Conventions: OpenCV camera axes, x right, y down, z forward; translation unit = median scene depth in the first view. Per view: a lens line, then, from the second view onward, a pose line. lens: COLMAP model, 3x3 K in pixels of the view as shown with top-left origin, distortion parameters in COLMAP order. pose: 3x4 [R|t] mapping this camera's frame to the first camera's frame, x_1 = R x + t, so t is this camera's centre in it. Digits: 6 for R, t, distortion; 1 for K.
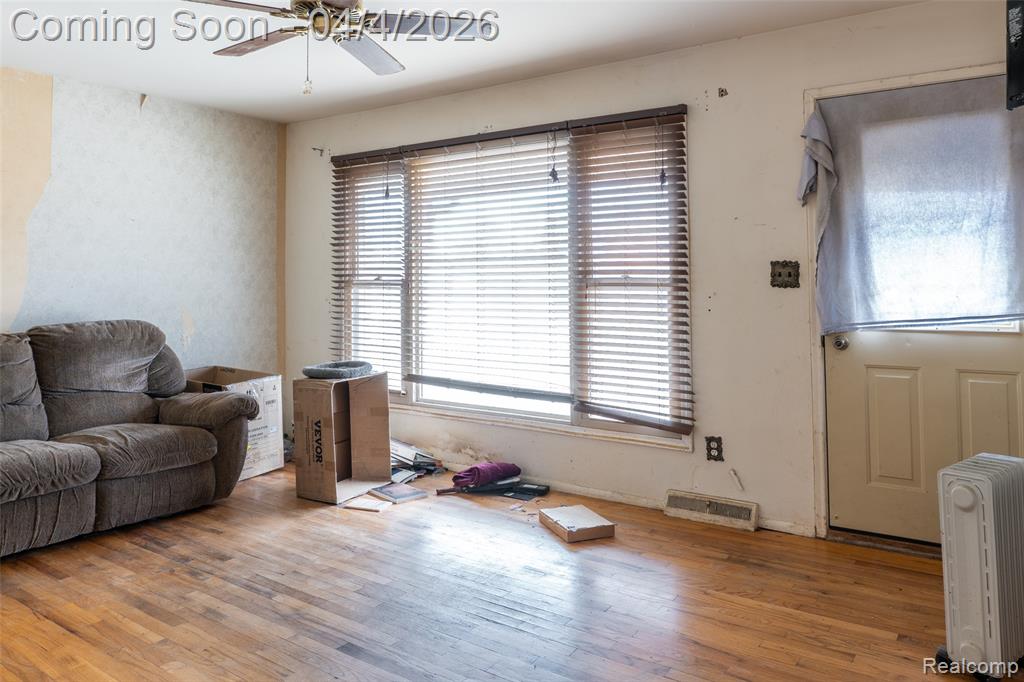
lens RADIAL K [[713.9, 0, 512.6], [0, 713.9, 340.2], [0, 0, 1]] dist [-0.016269, 0.002254]
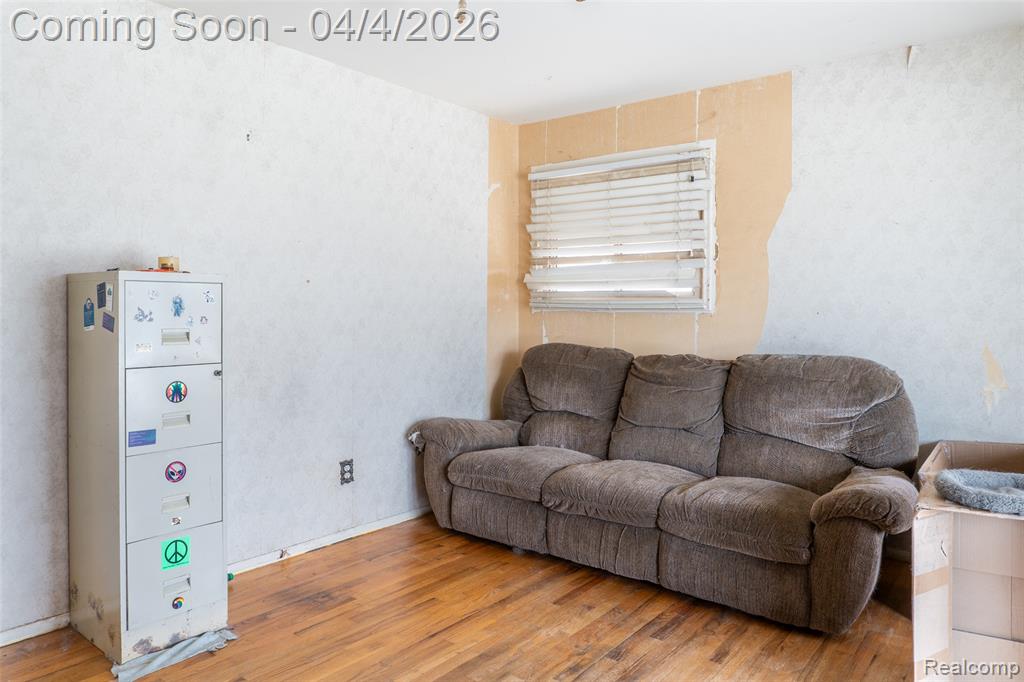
lens RADIAL K [[713.9, 0, 512.9], [0, 713.9, 339.5], [0, 0, 1]] dist [-0.016269, 0.002254]
pose [[-0.071050, 0.037899, -0.996752, 0.318955], [-0.084714, 0.995438, 0.043888, -0.064178], [0.993869, 0.087557, -0.067516, 0.903007]]
